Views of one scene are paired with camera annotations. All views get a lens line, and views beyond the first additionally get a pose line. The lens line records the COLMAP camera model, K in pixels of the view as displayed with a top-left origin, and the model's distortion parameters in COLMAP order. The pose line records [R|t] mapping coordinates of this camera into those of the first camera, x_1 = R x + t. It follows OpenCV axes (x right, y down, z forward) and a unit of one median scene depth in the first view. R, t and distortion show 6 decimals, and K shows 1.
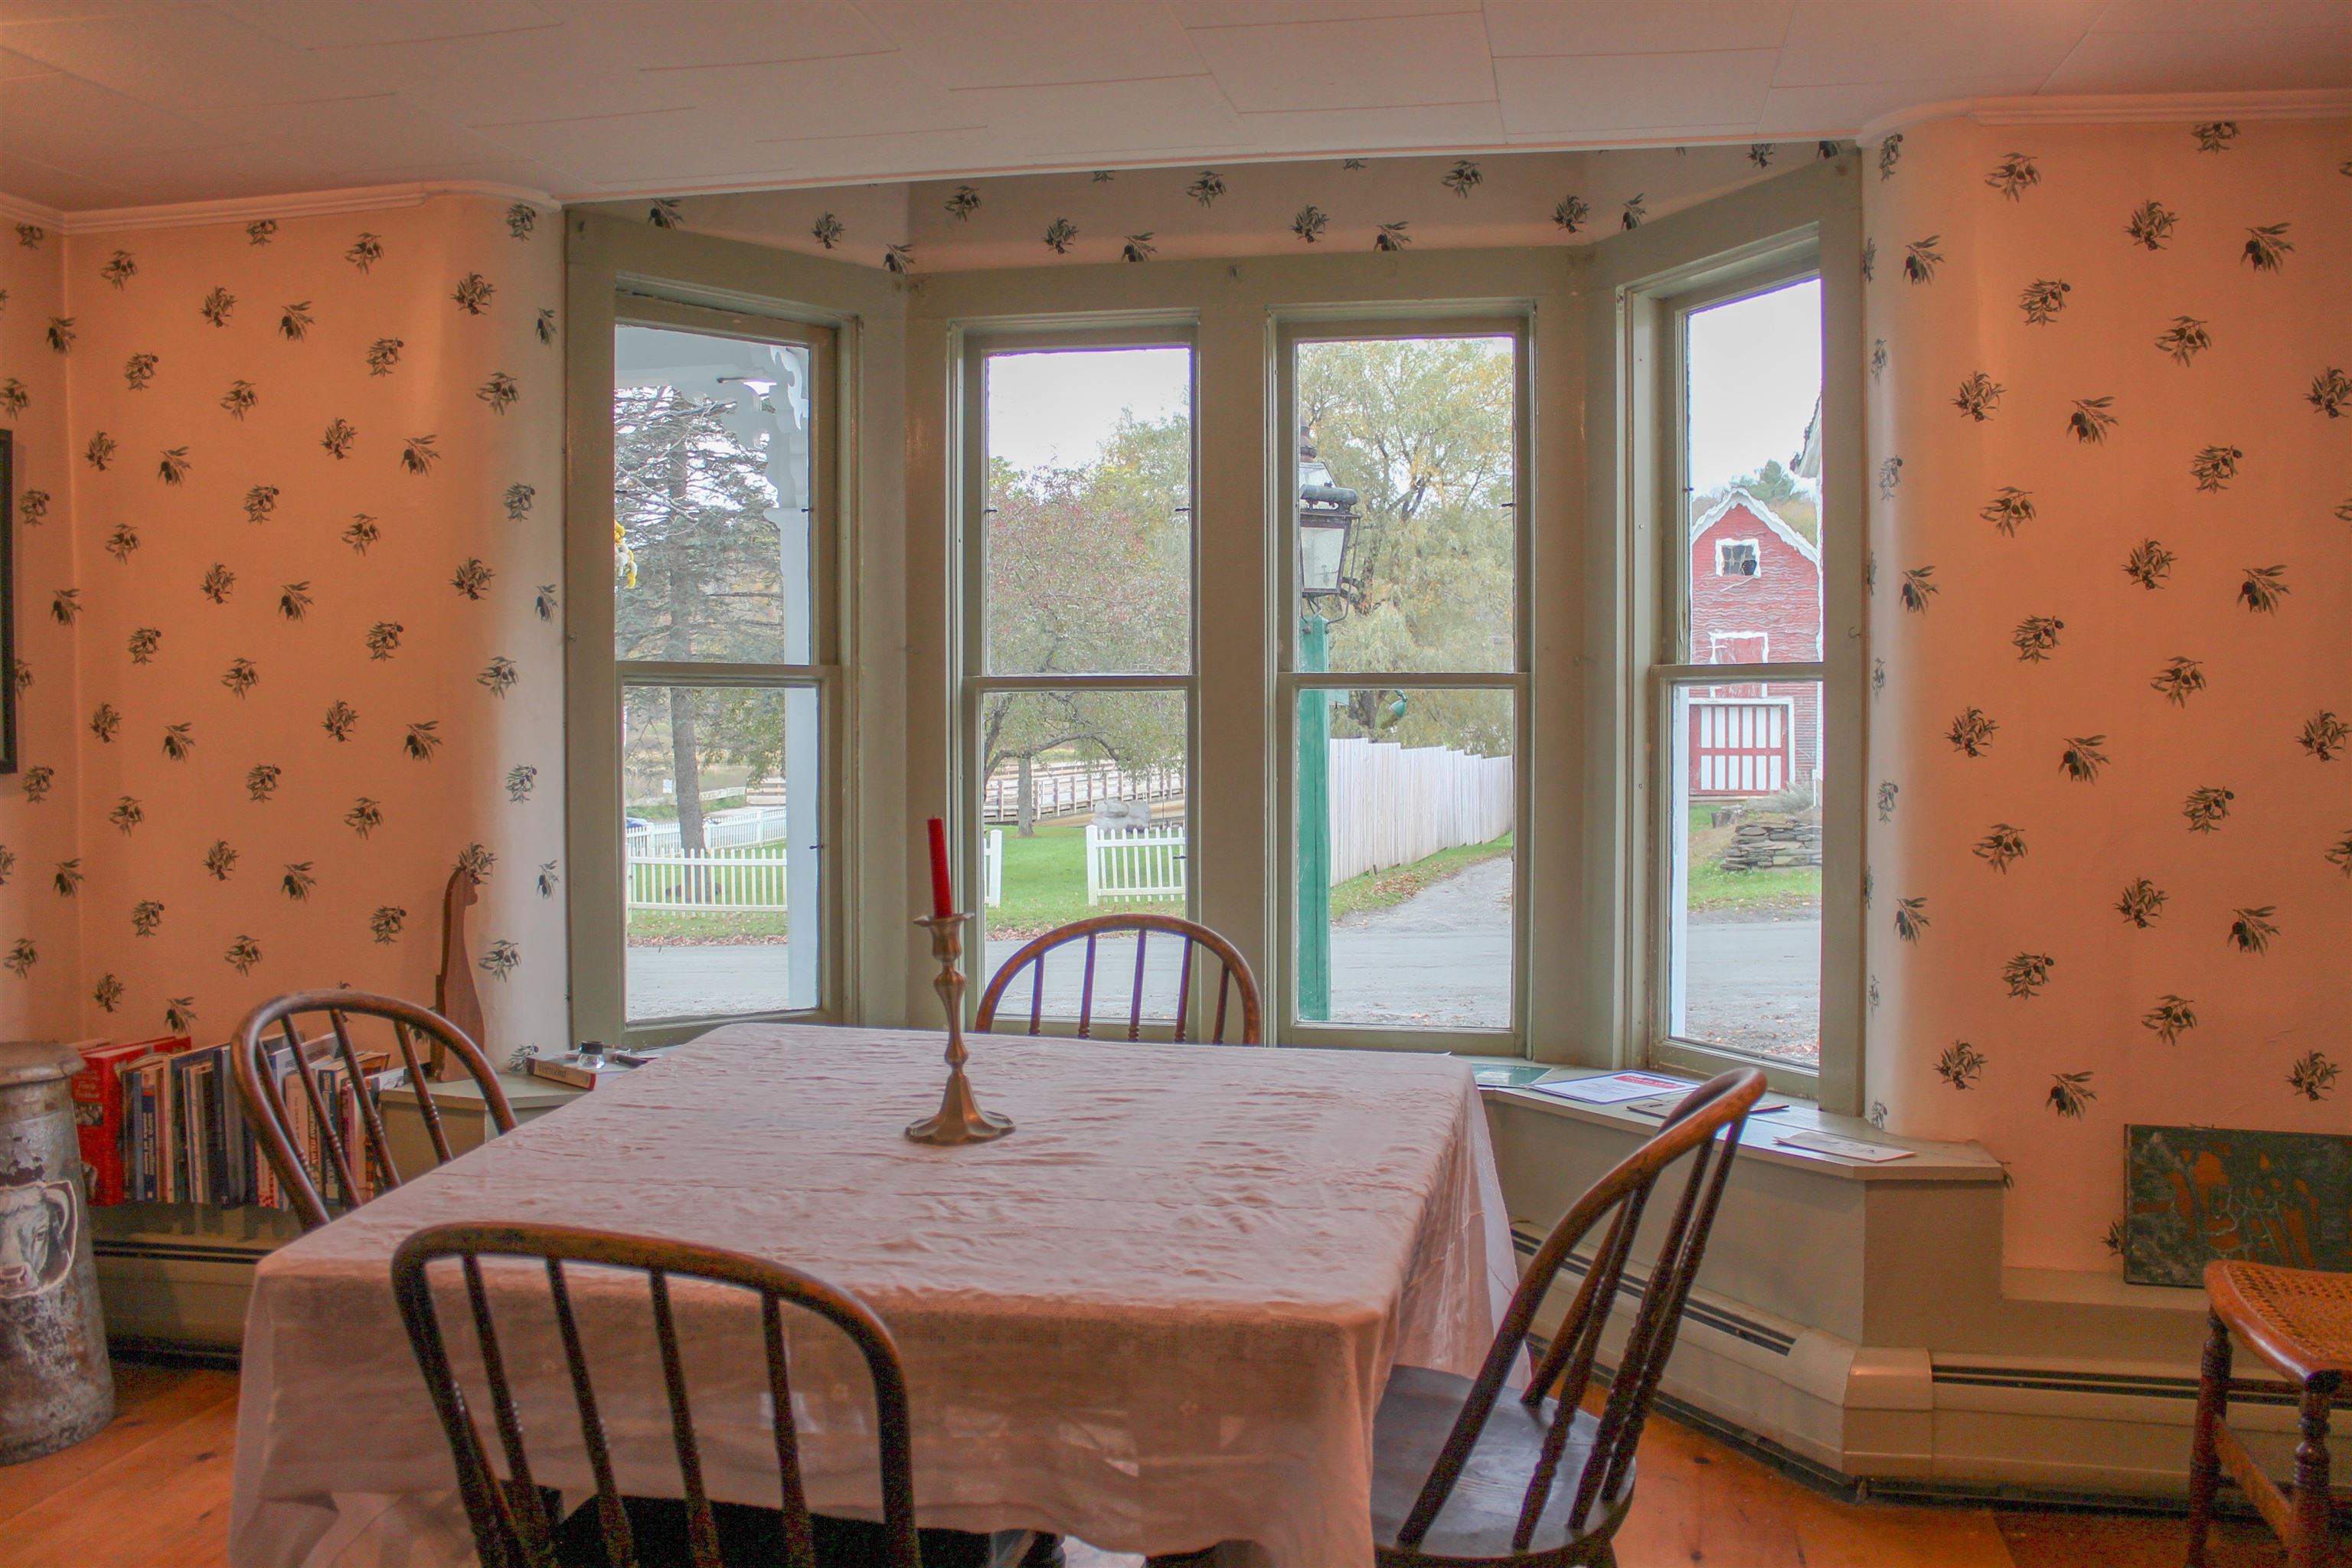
lens RADIAL K [[1994.1, 0, 1207.5], [0, 1994.1, 791.6], [0, 0, 1]] dist [-0.154211, 0.158822]
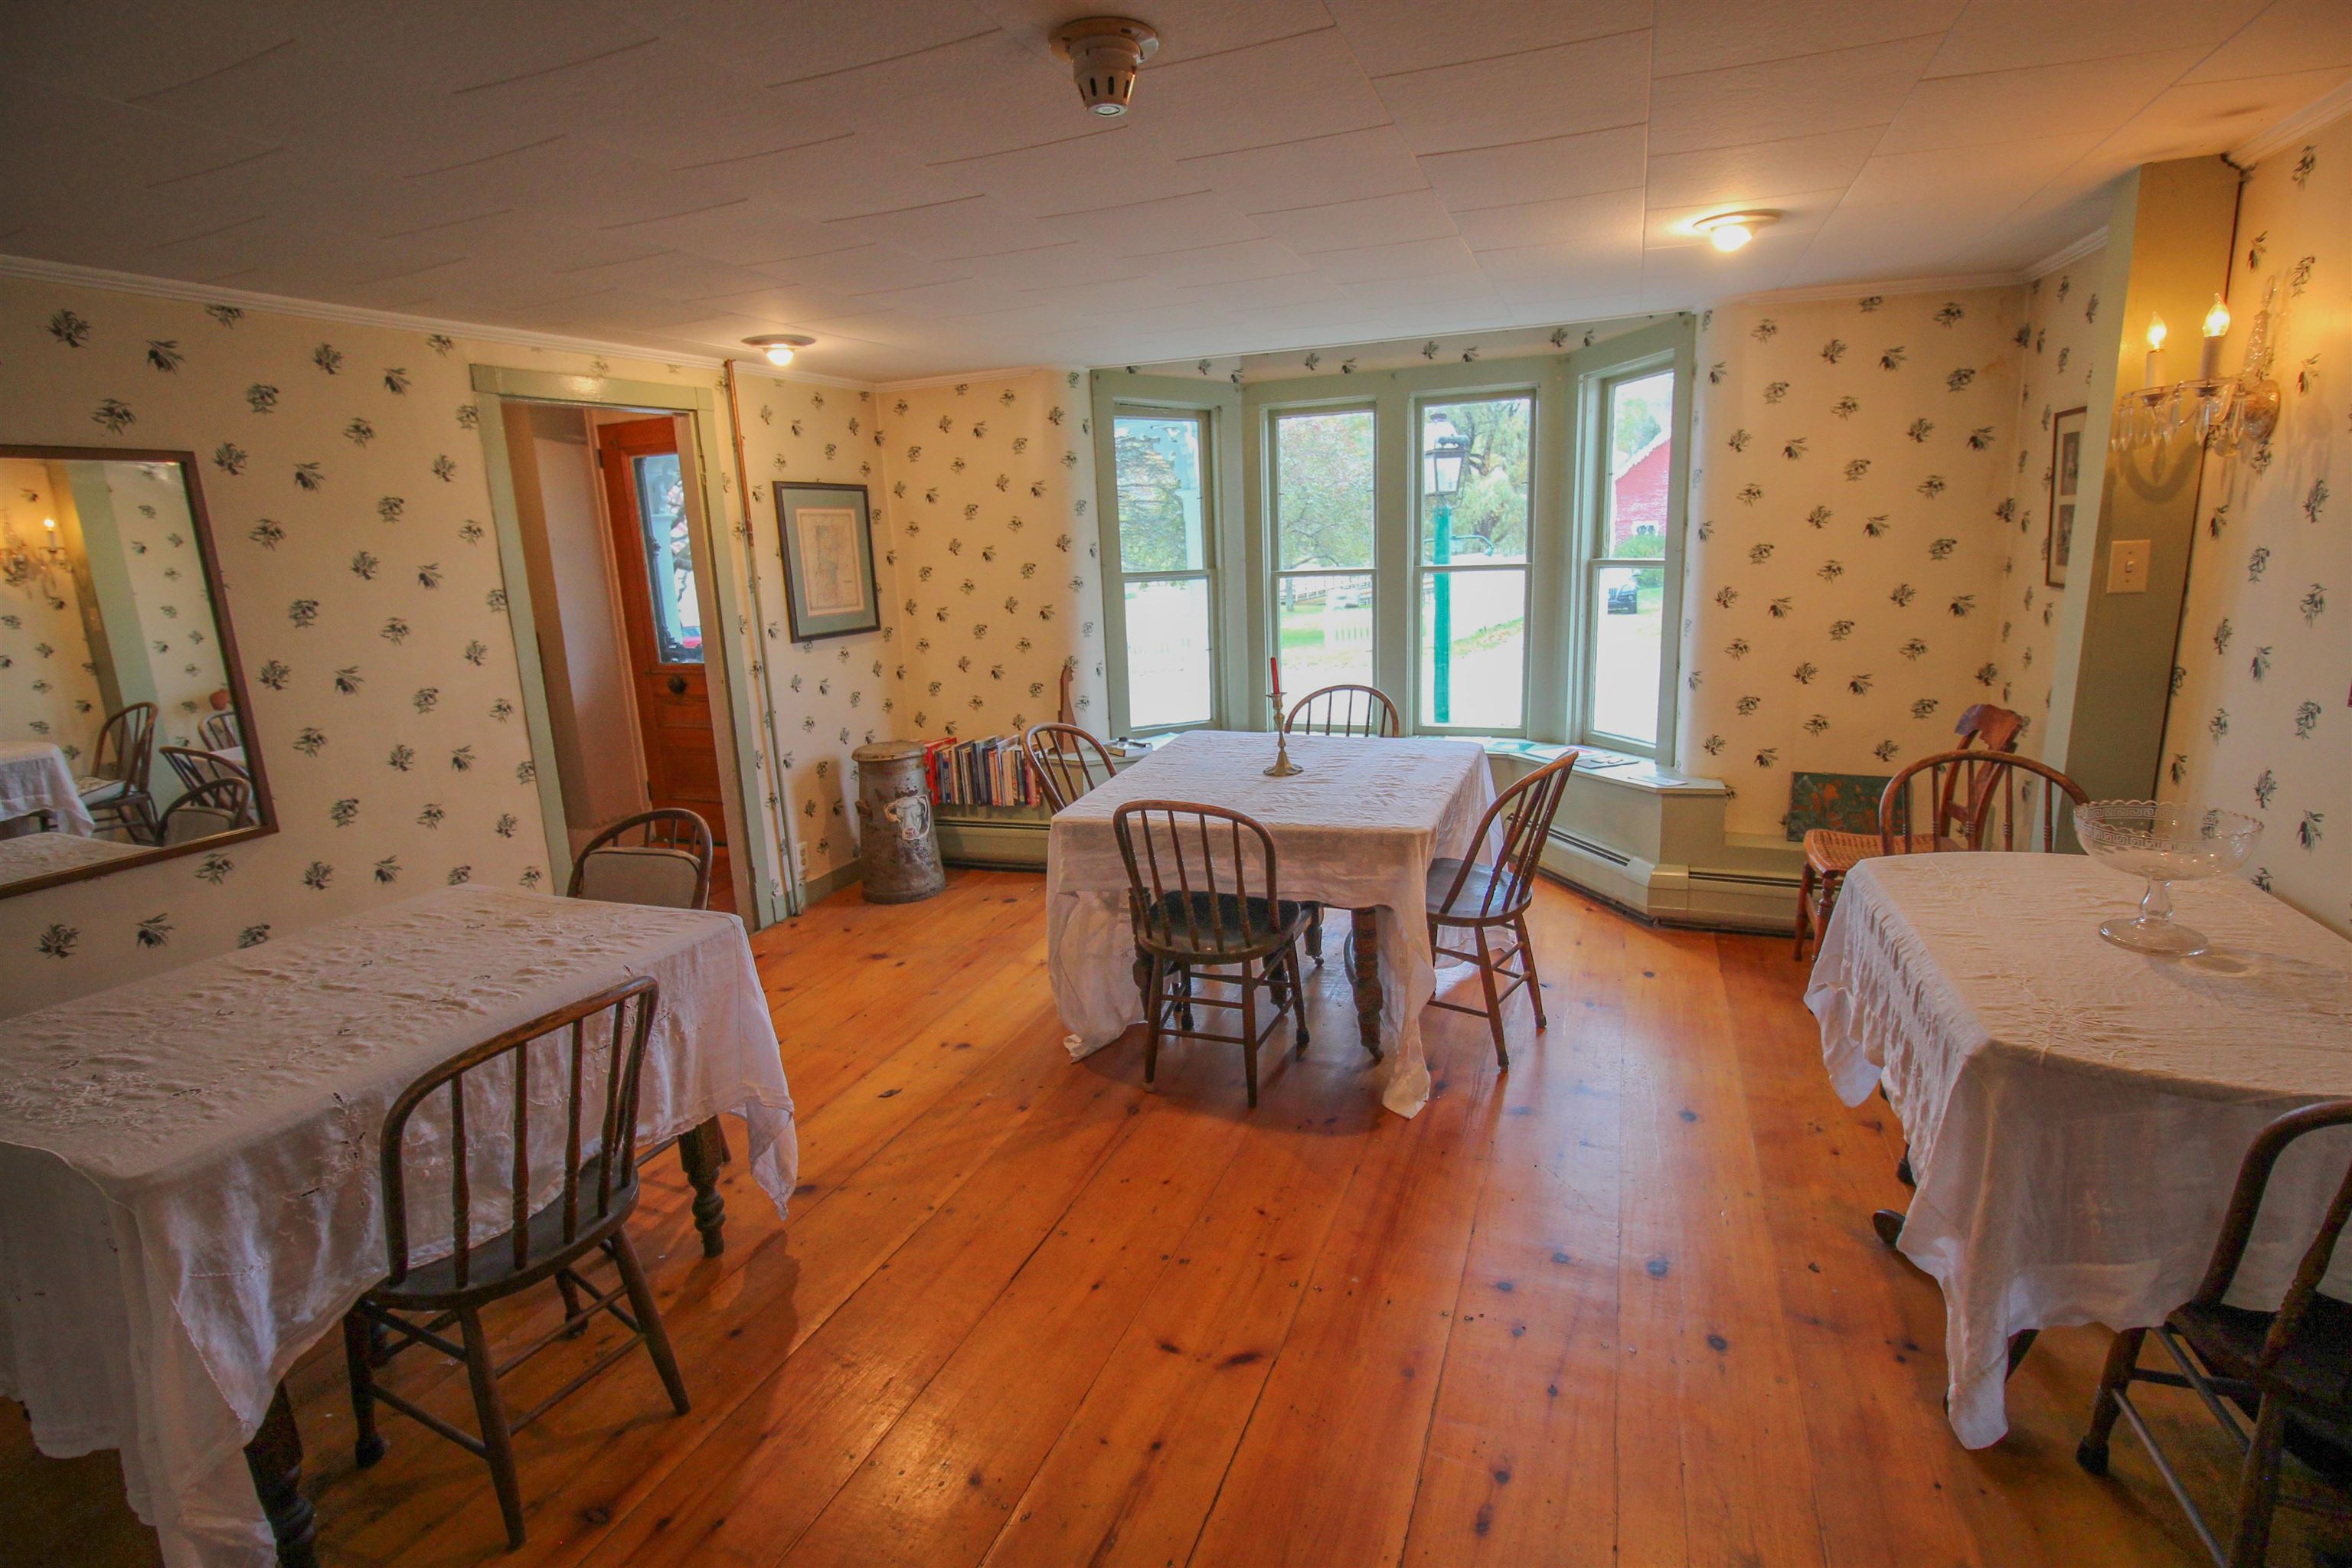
lens RADIAL K [[1105.8, 0, 1176.0], [0, 1105.8, 784.0], [0, 0, 1]] dist [0.000324, -0.000040]
pose [[0.981269, 0.001244, -0.192637, 0.015543], [0.033395, 0.983741, 0.176462, -0.057063], [0.189725, -0.179590, 0.965273, -0.335487]]
